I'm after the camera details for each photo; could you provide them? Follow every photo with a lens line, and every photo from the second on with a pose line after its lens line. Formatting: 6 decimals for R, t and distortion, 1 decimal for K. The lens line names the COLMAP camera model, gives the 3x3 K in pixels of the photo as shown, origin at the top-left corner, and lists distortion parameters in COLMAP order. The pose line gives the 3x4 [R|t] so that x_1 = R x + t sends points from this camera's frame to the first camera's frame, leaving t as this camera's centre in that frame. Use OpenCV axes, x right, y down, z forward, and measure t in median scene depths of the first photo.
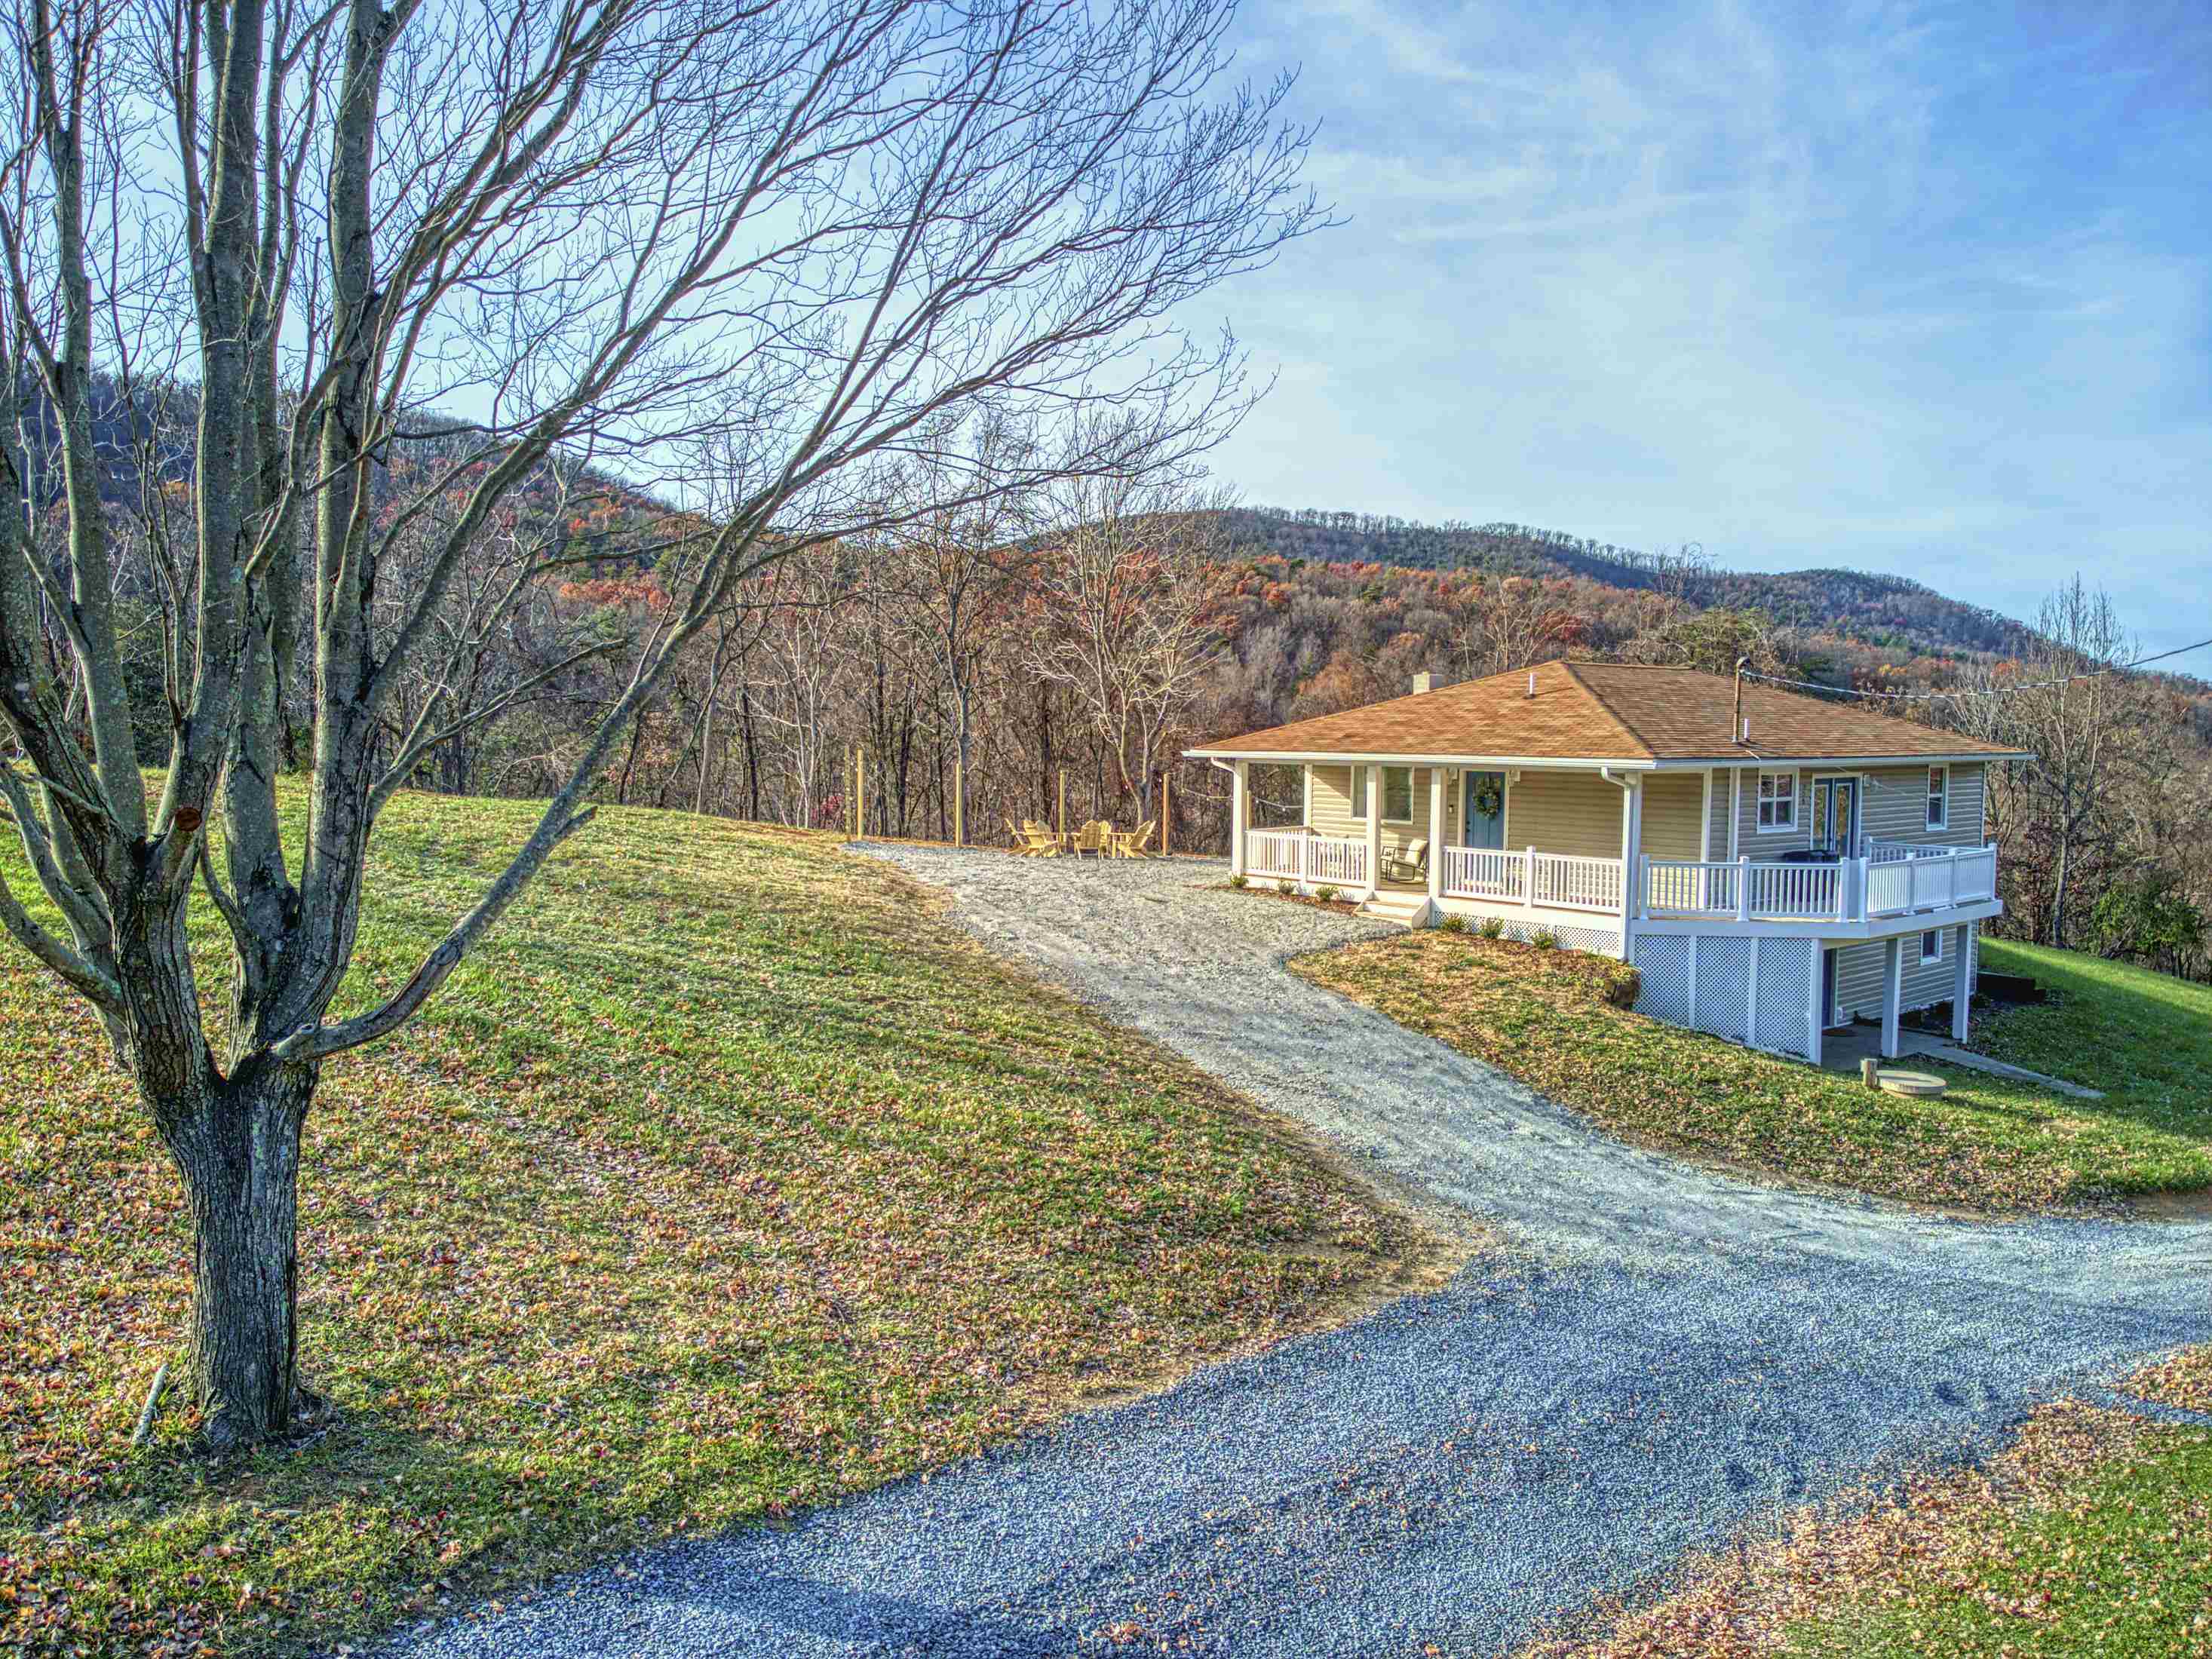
lens RADIAL K [[1608.1, 0, 1117.5], [0, 1608.1, 824.6], [0, 0, 1]] dist [0.115527, -0.227158]
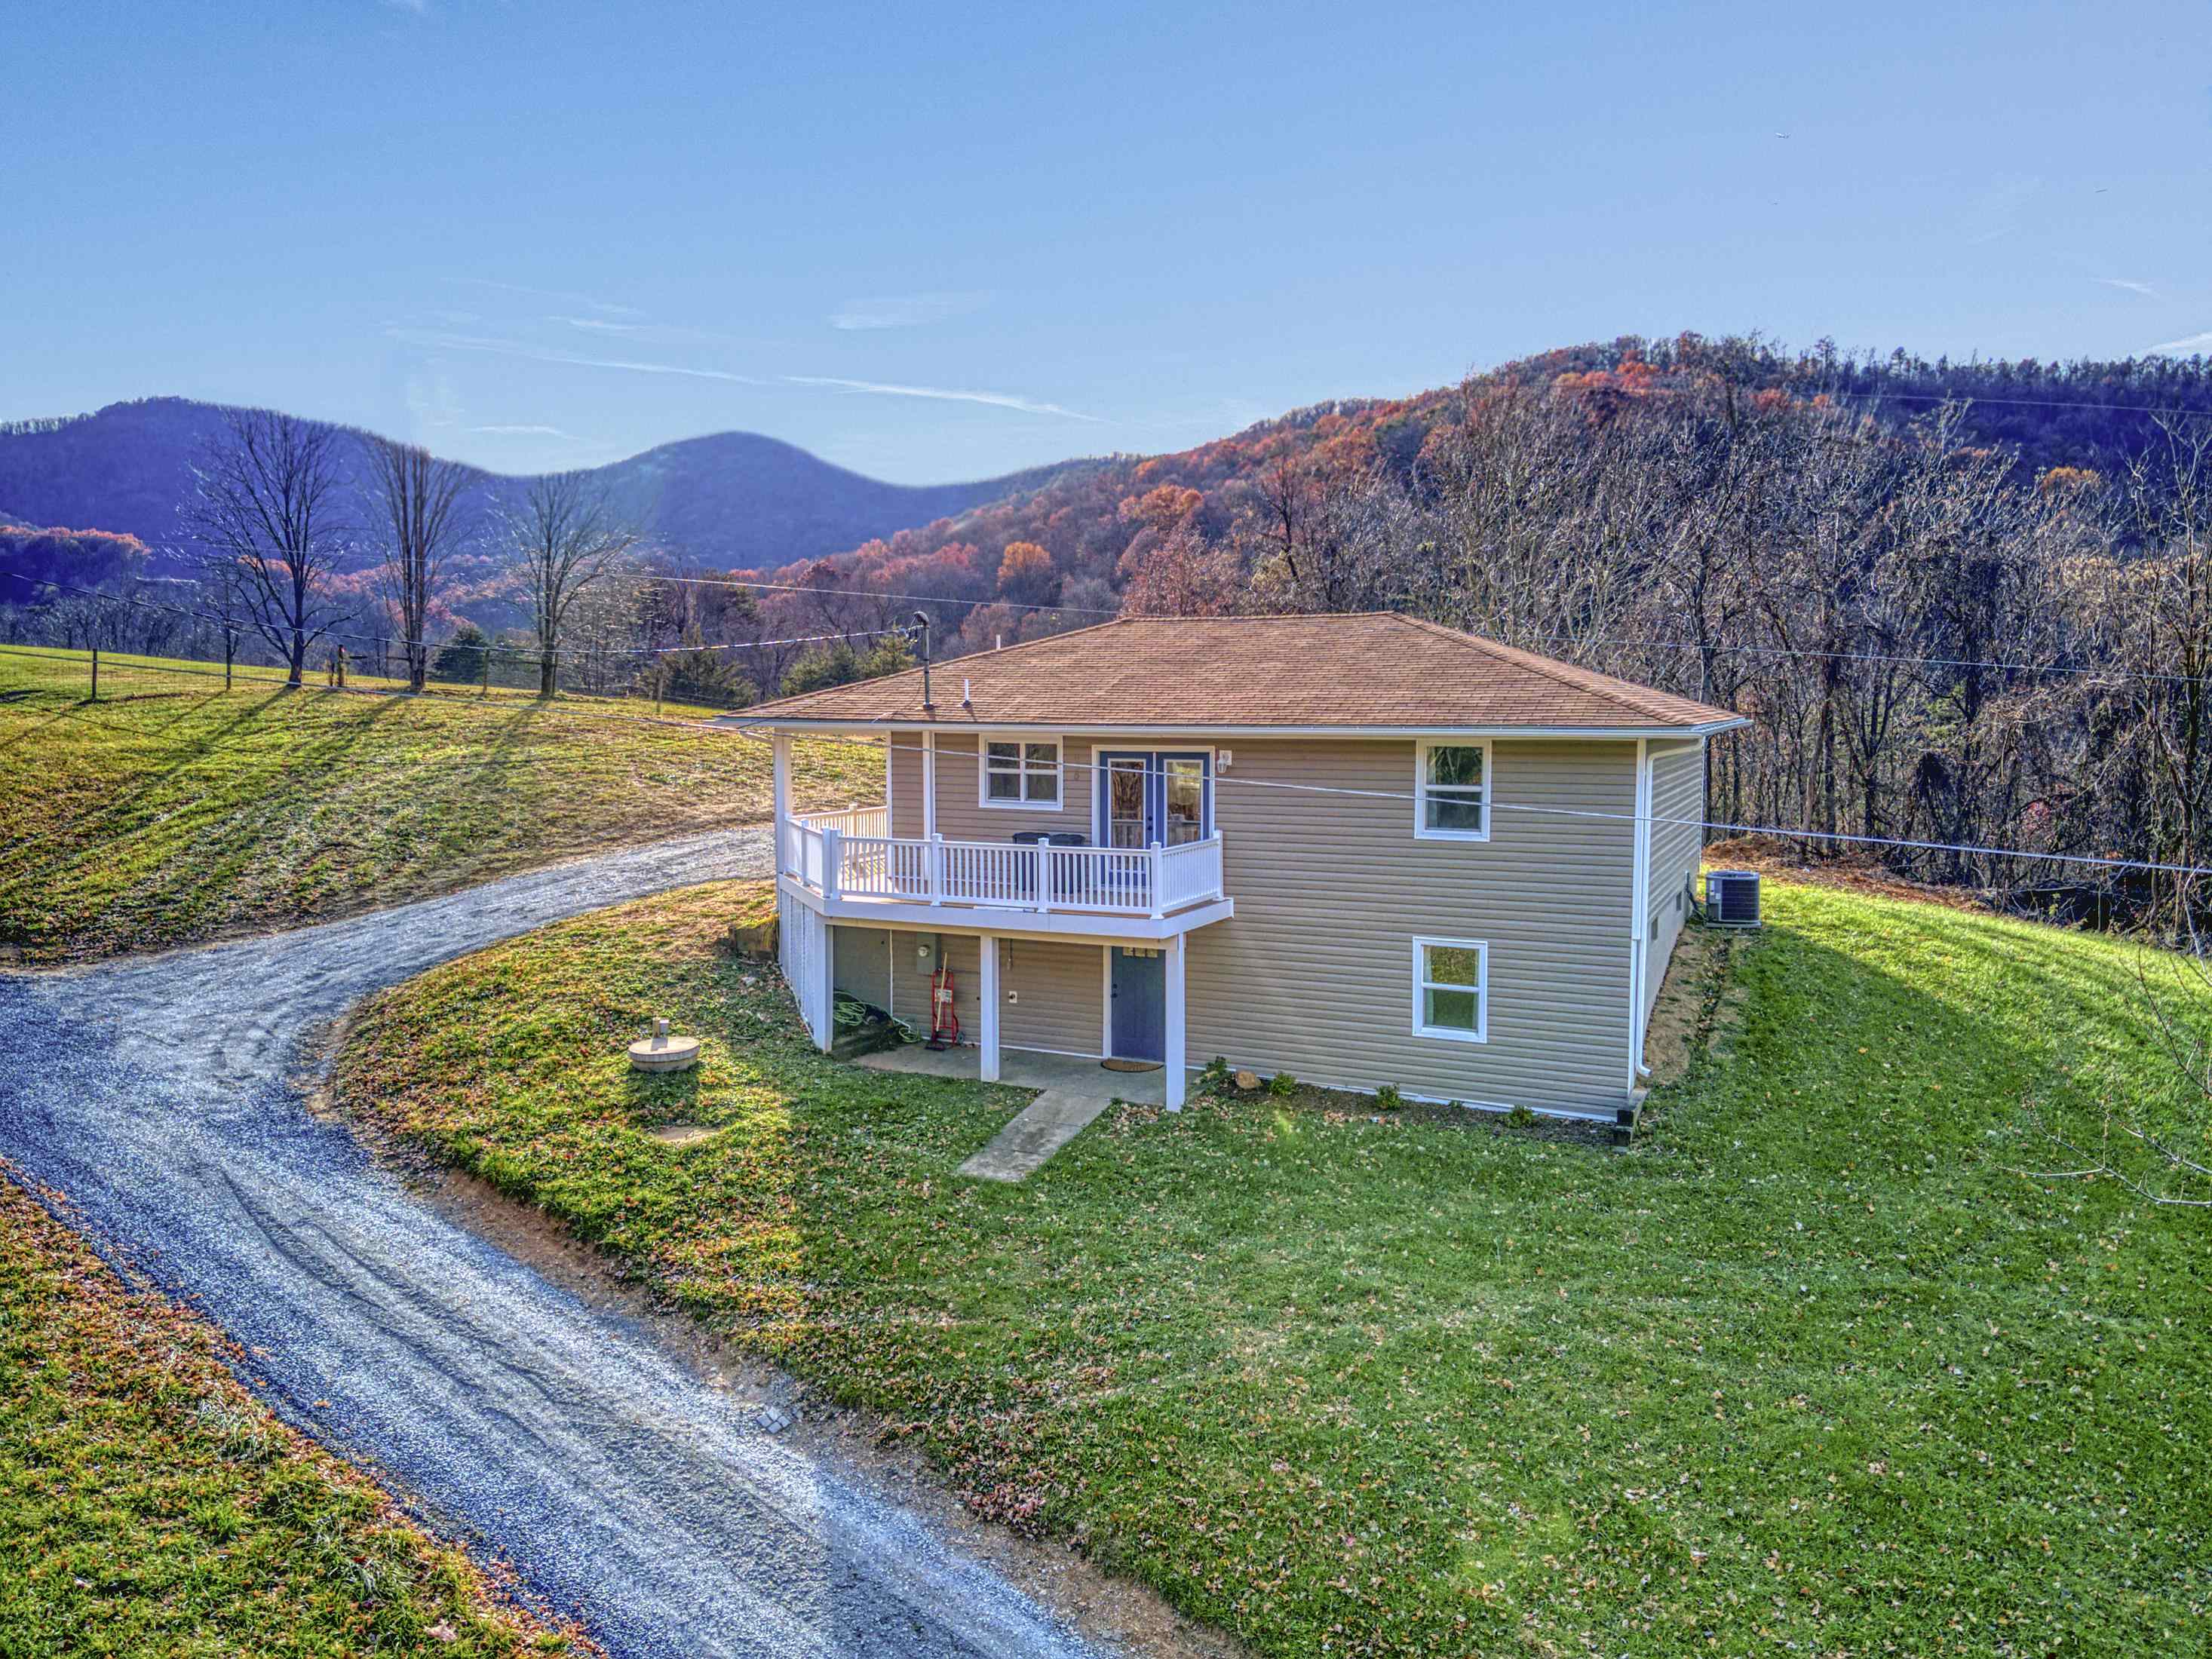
lens RADIAL K [[1579.1, 0, 1121.1], [0, 1579.1, 830.5], [0, 0, 1]] dist [0.100211, -0.181836]
pose [[0.411792, 0.066752, -0.908830, 0.075228], [-0.061944, 0.997057, 0.045165, -0.001641], [0.909170, 0.037697, 0.414715, 0.043872]]
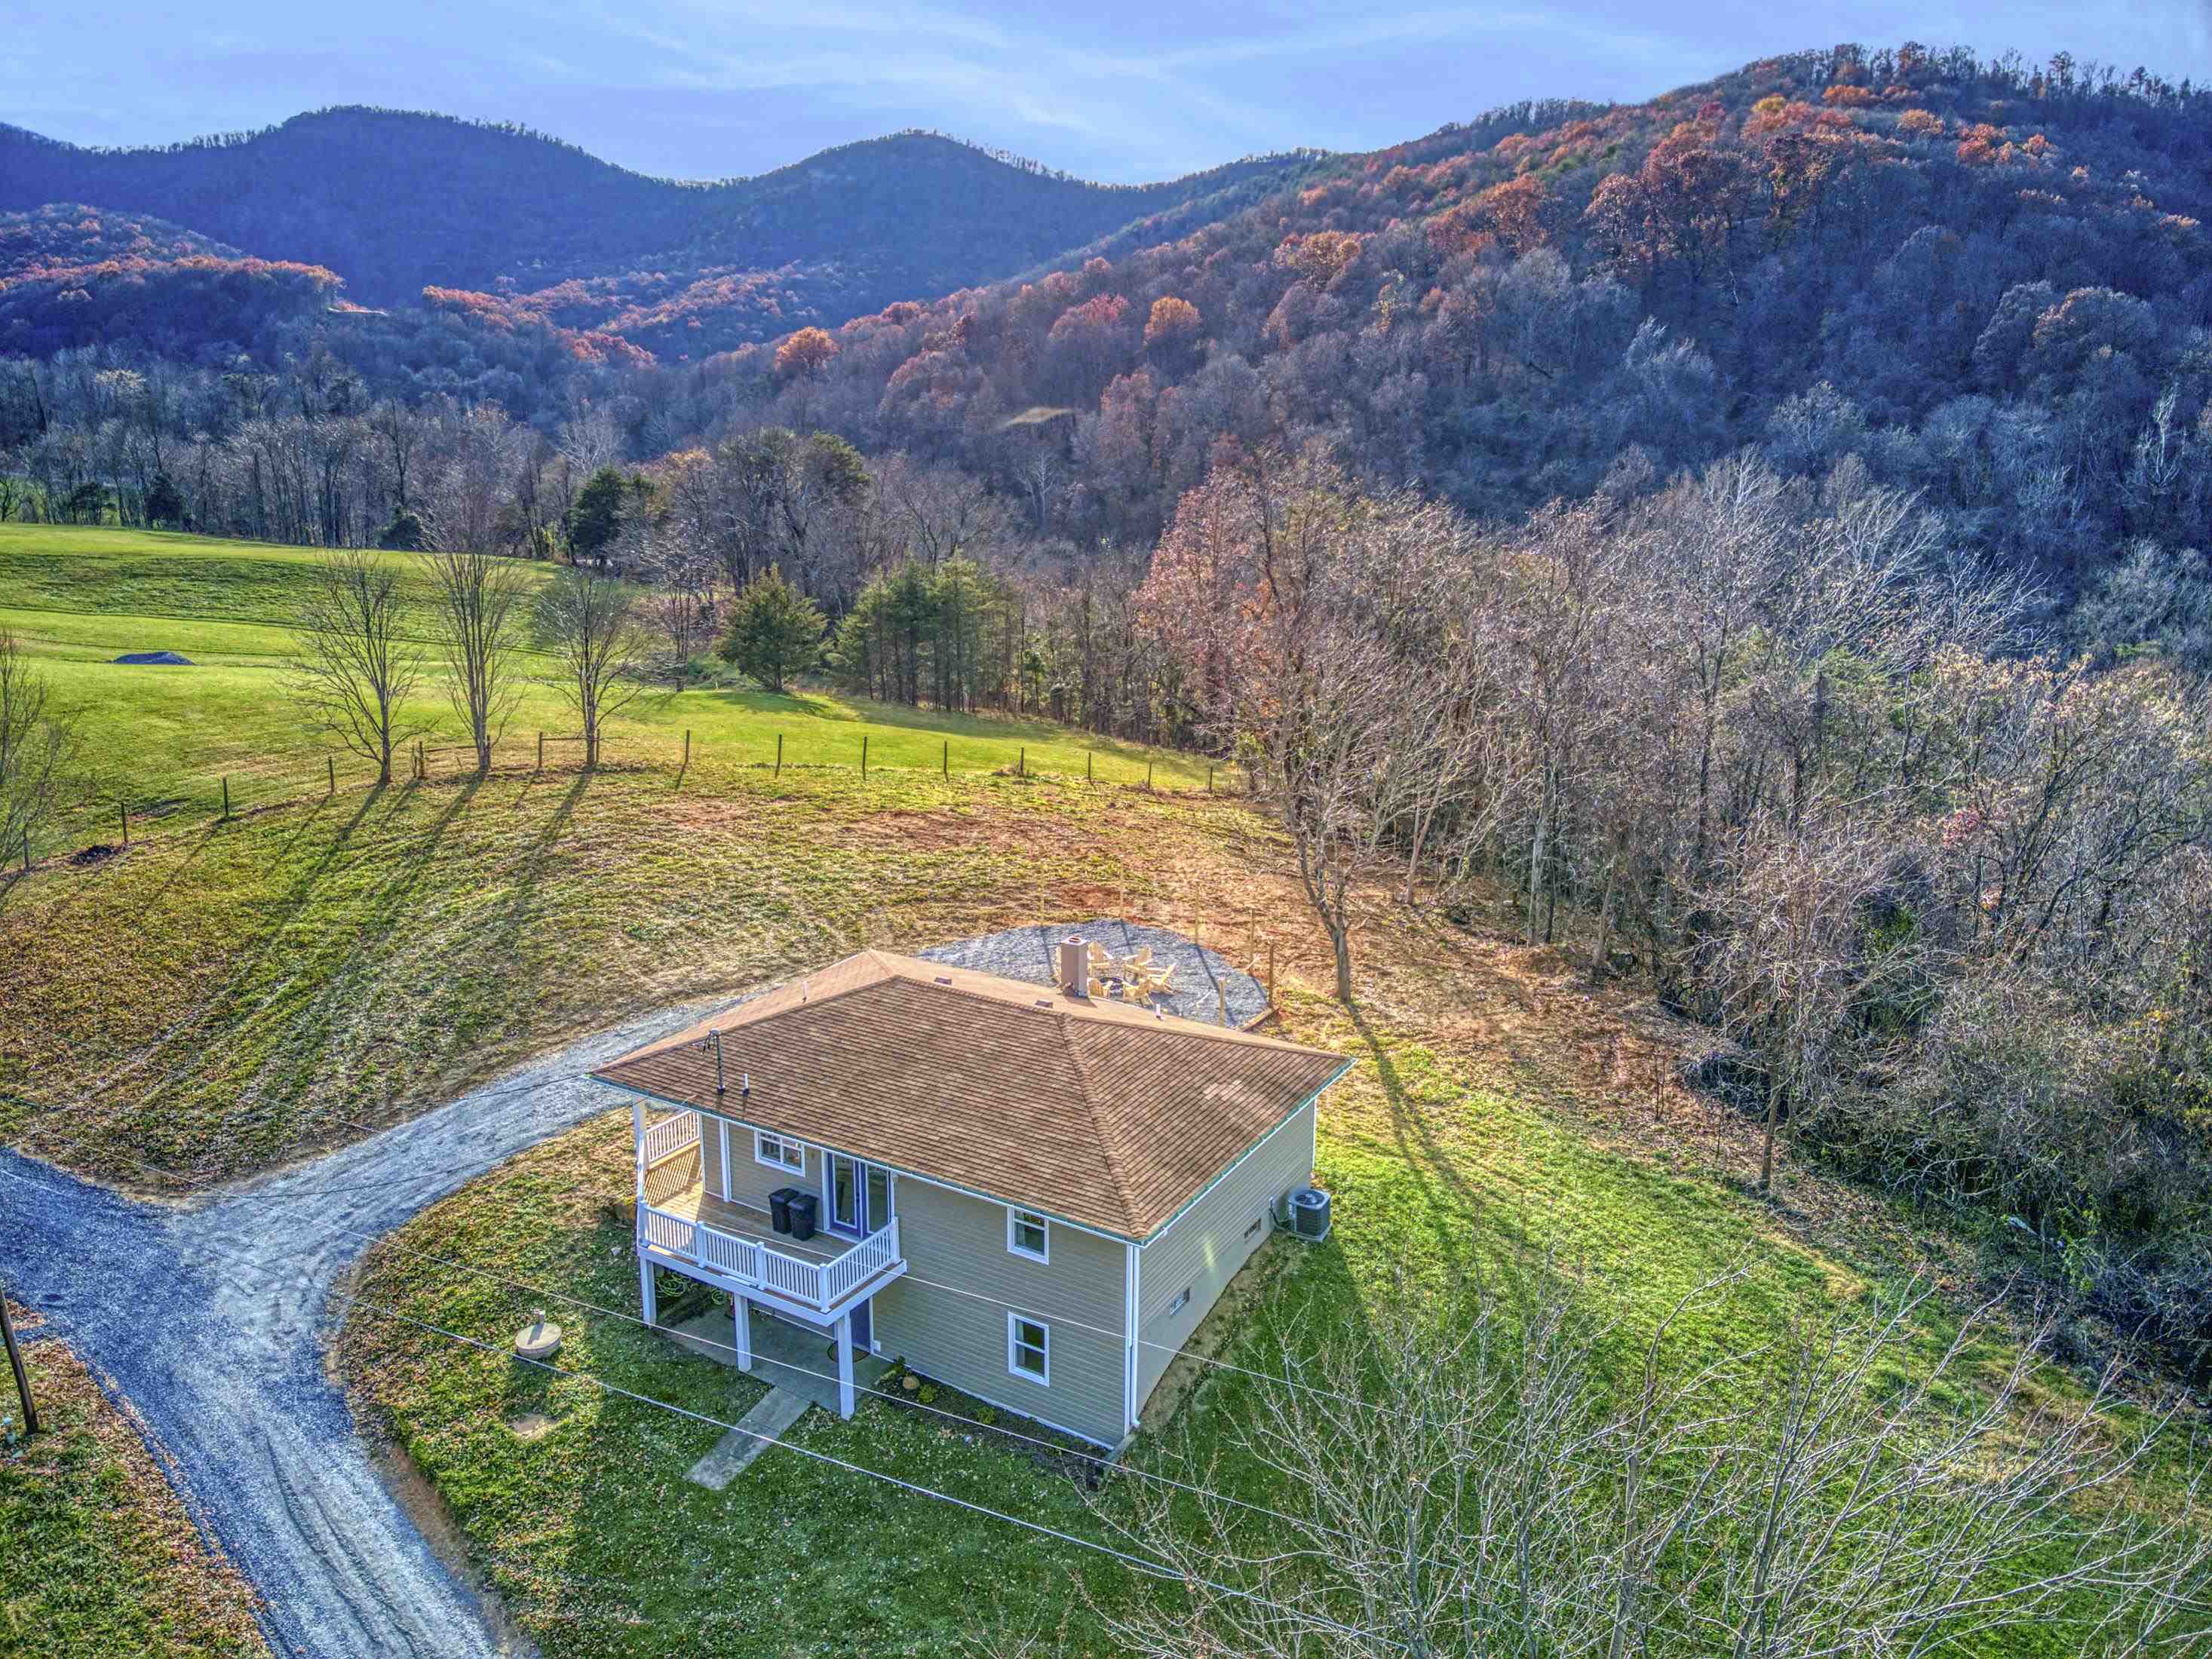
lens RADIAL K [[1579.1, 0, 1121.1], [0, 1579.1, 830.5], [0, 0, 1]] dist [0.100211, -0.181836]
pose [[0.306480, 0.239853, -0.921163, 0.098083], [-0.068069, 0.970778, 0.230124, -0.034633], [0.949440, -0.007826, 0.313850, 0.054259]]
